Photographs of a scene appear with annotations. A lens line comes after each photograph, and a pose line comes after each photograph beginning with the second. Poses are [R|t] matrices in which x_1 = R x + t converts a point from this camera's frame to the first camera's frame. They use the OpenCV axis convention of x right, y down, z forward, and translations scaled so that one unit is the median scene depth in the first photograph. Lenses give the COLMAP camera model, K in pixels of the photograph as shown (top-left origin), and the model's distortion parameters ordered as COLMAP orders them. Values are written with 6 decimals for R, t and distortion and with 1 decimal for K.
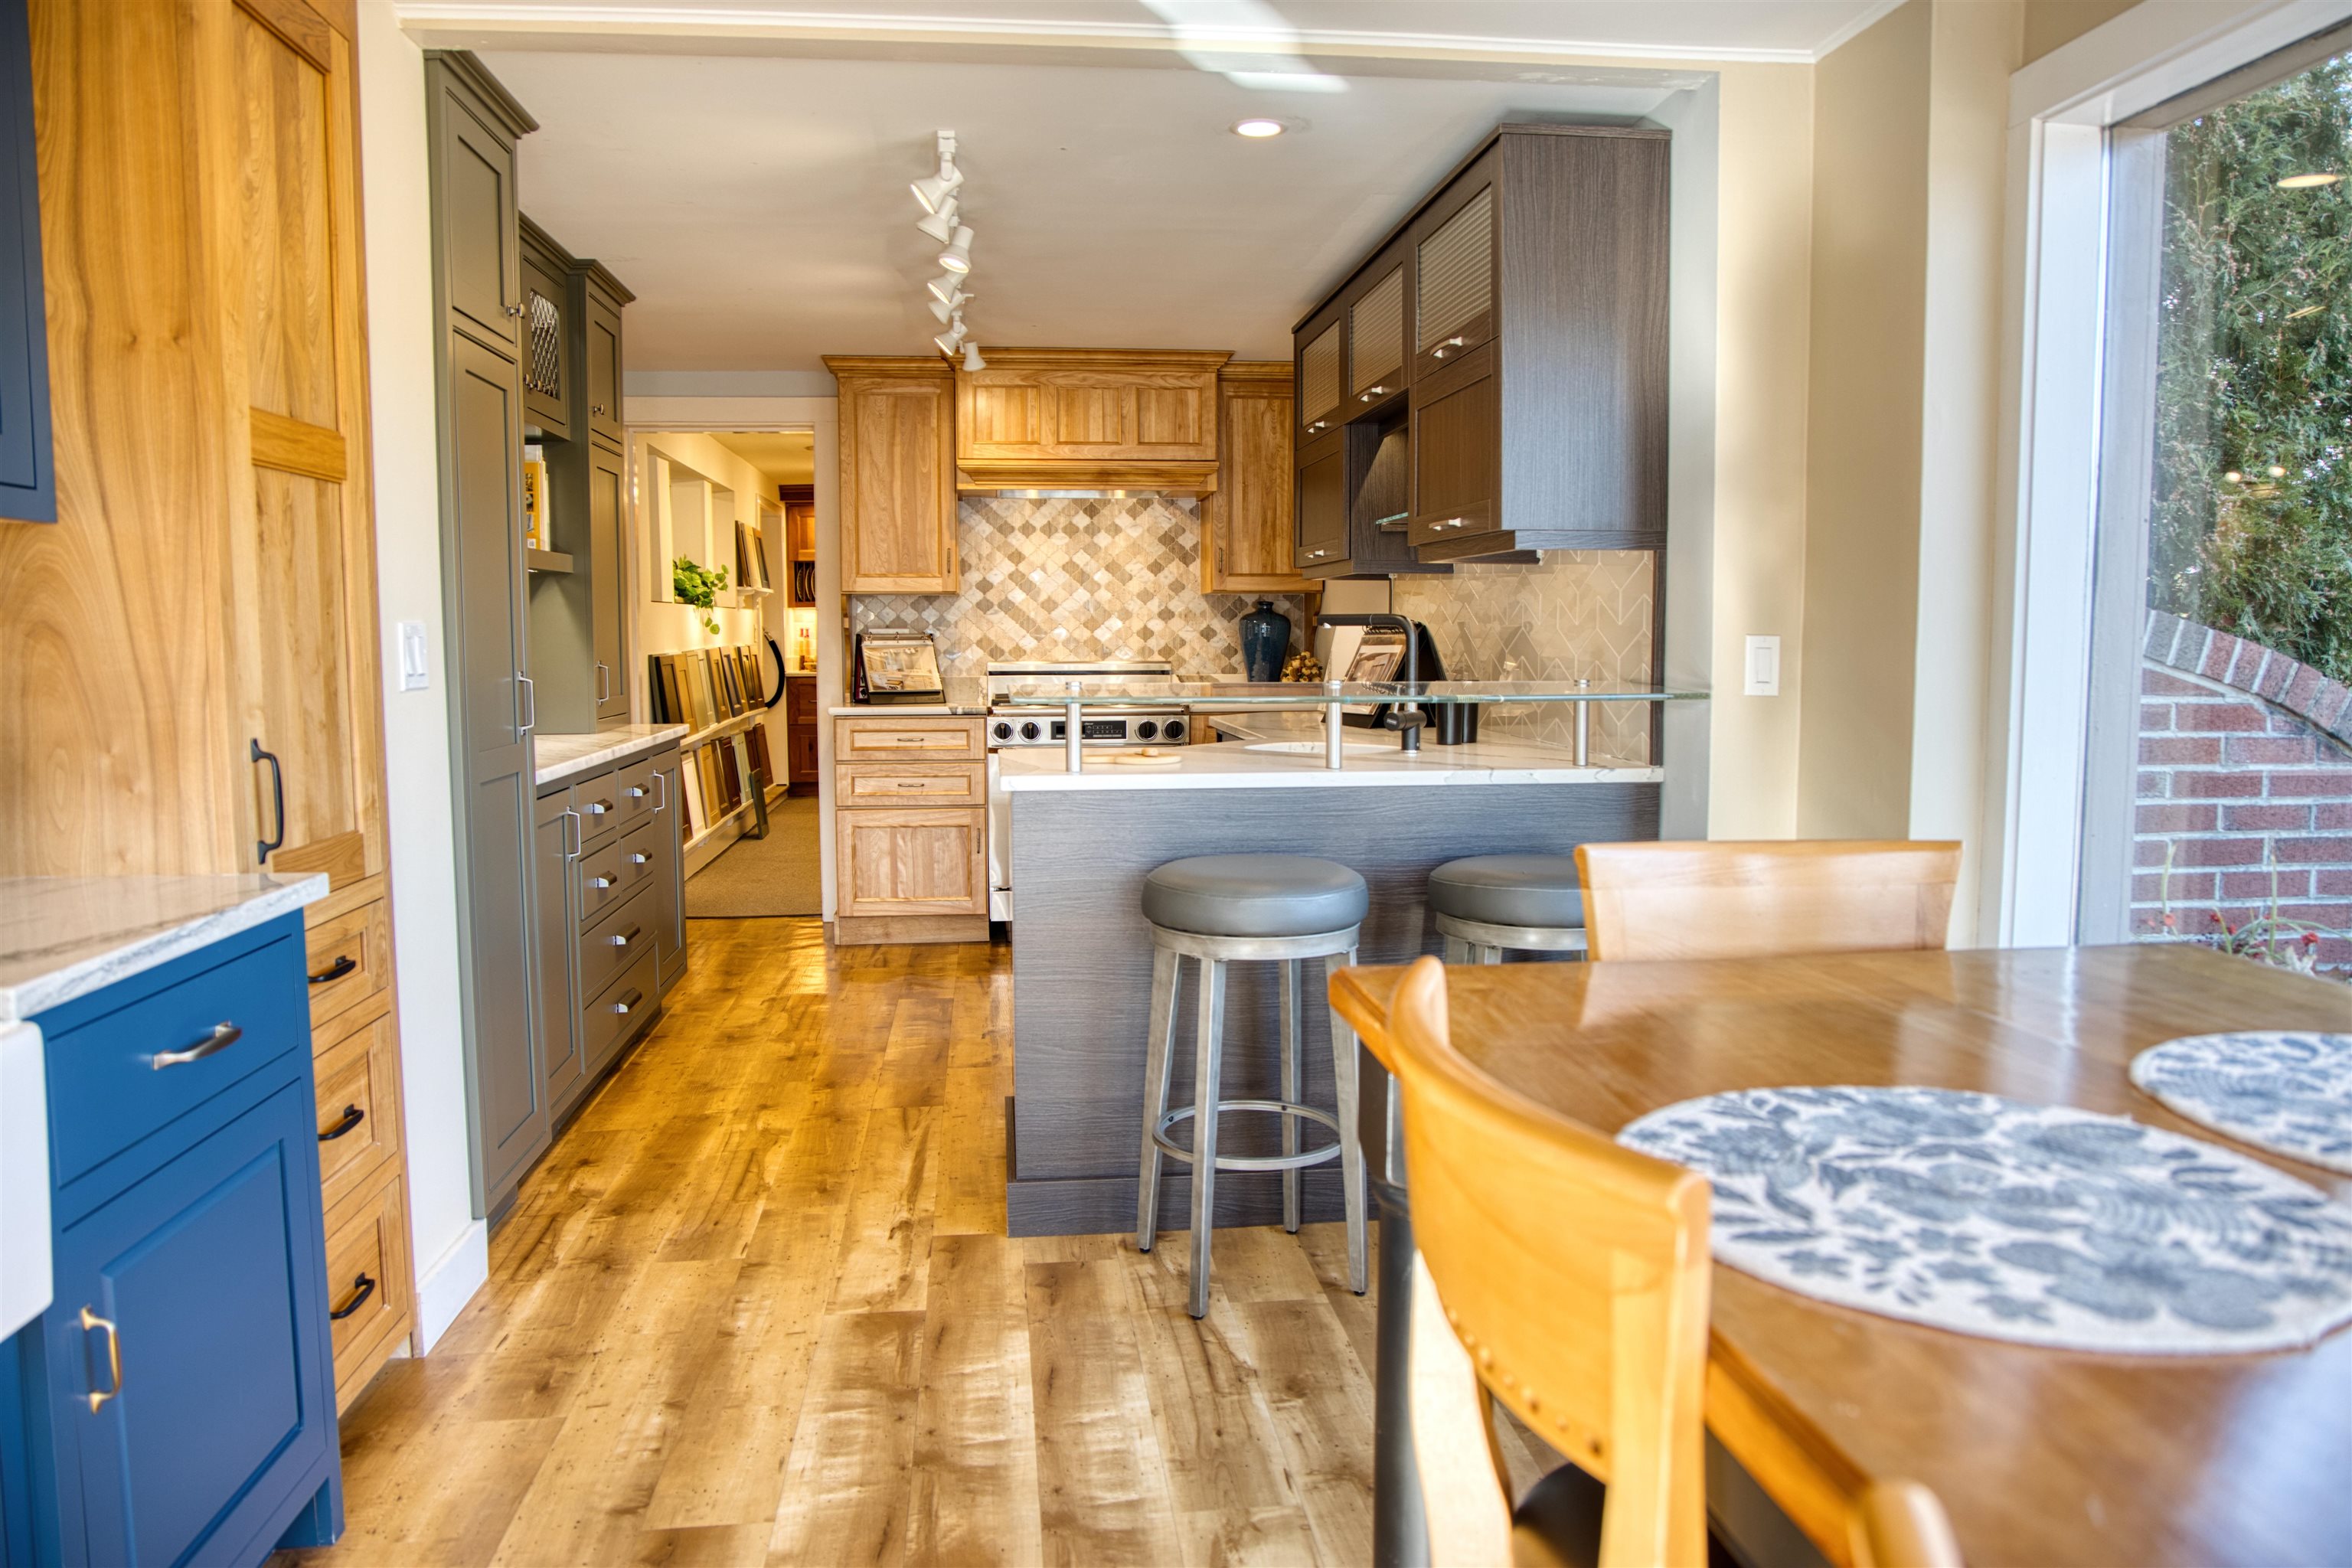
lens RADIAL K [[1661.8, 0, 1176.0], [0, 1661.8, 784.0], [0, 0, 1]] dist [-0.003074, -0.000947]
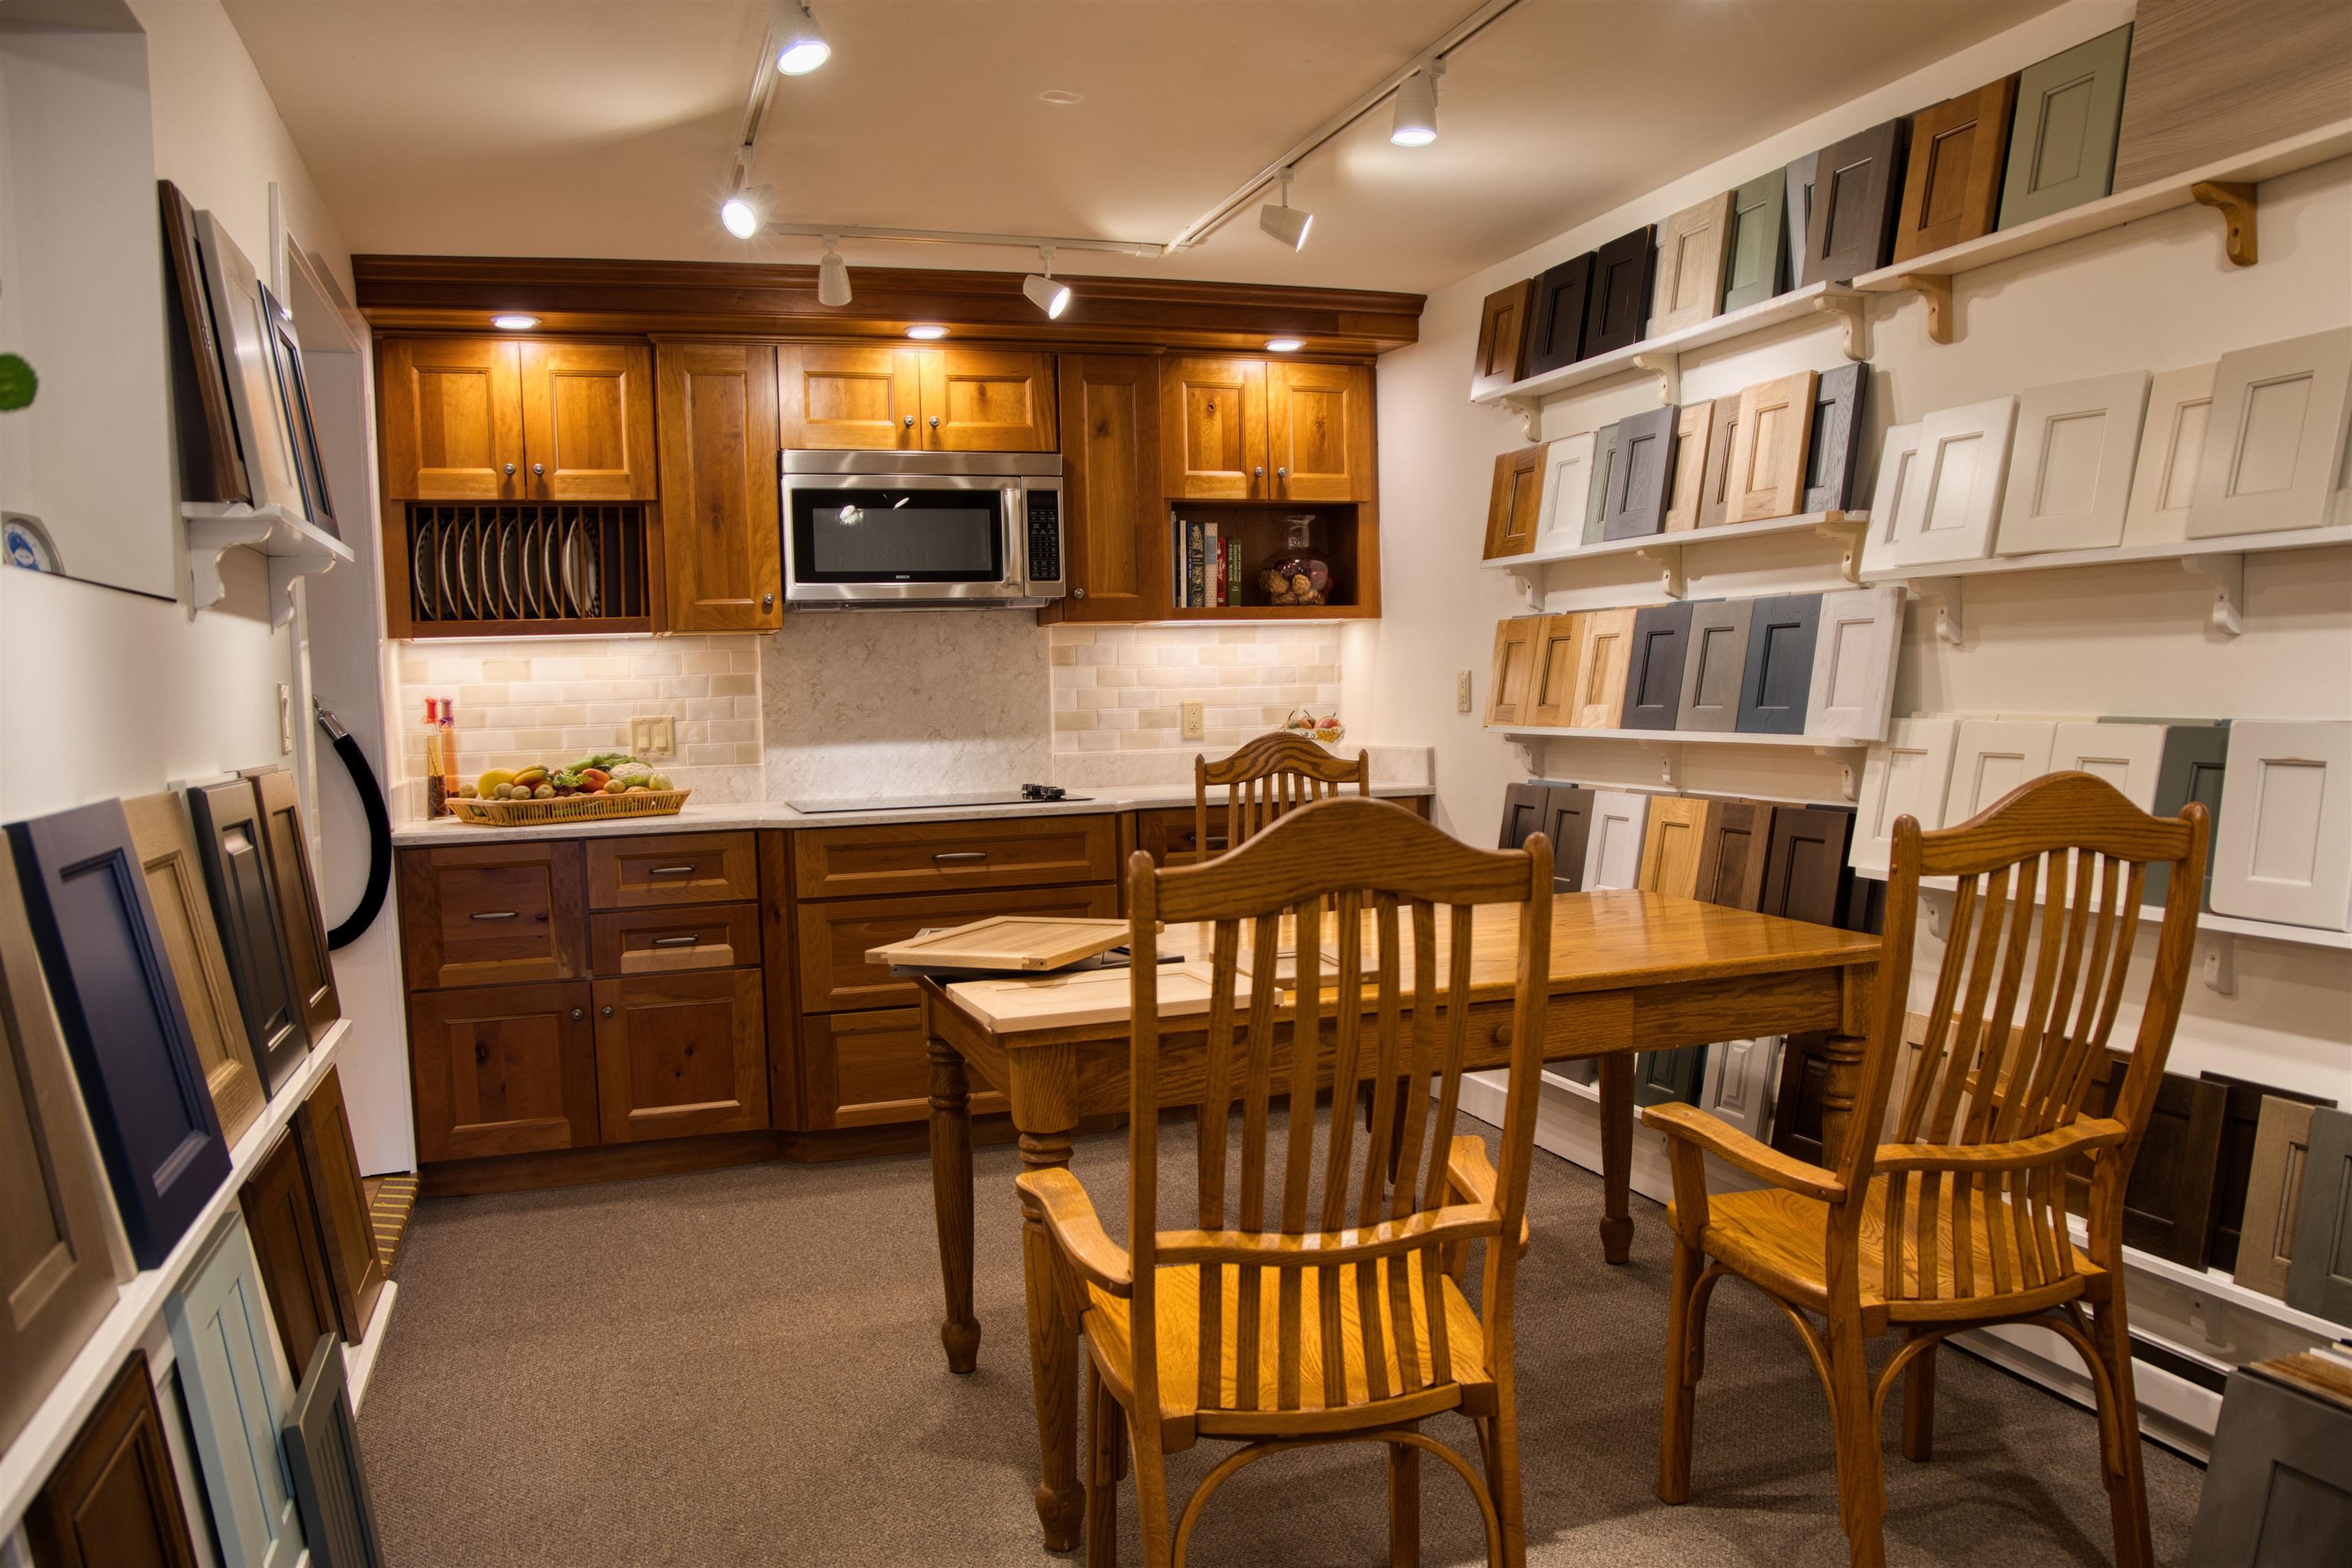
lens RADIAL K [[1661.8, 0, 1176.0], [0, 1661.8, 784.0], [0, 0, 1]] dist [-0.003074, -0.000947]
pose [[0.975021, -0.041741, 0.218155, -0.153448], [0.046918, 0.998725, -0.018604, -0.063788], [-0.217101, 0.028375, 0.975737, 0.640159]]
